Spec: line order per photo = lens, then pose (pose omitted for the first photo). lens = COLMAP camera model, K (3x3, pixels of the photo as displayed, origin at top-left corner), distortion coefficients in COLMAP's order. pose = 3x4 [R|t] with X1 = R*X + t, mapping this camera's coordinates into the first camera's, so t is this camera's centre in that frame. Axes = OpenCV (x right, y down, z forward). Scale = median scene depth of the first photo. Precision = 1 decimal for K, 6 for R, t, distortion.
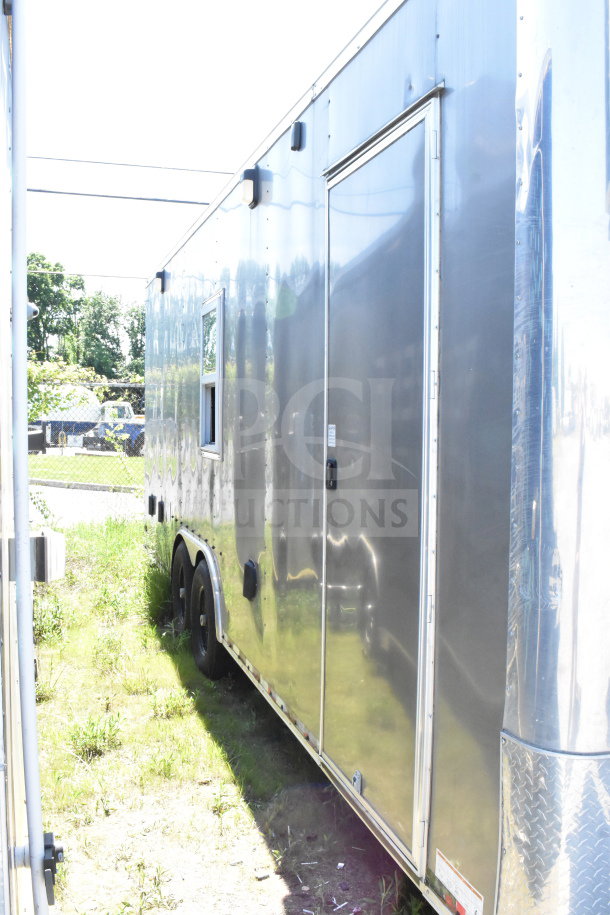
lens RADIAL K [[926.3, 0, 306.9], [0, 926.3, 459.3], [0, 0, 1]] dist [-0.046533, 0.000000]
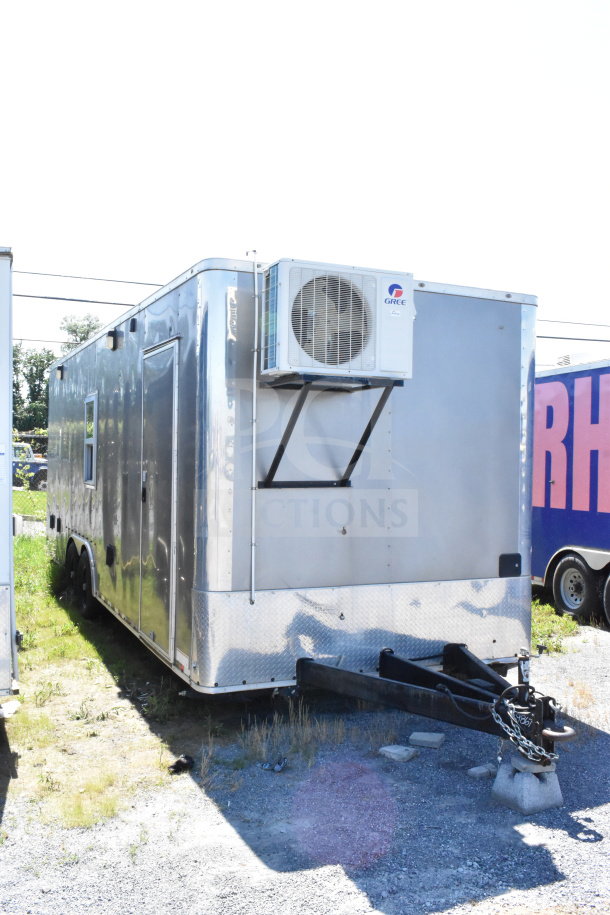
lens RADIAL K [[882.3, 0, 302.5], [0, 882.3, 455.7], [0, 0, 1]] dist [-0.066661, 0.000000]
pose [[0.993092, 0.005432, 0.117214, 0.084413], [-0.000180, 0.998997, -0.044769, 0.010069], [-0.117339, 0.044439, 0.992097, -0.580629]]
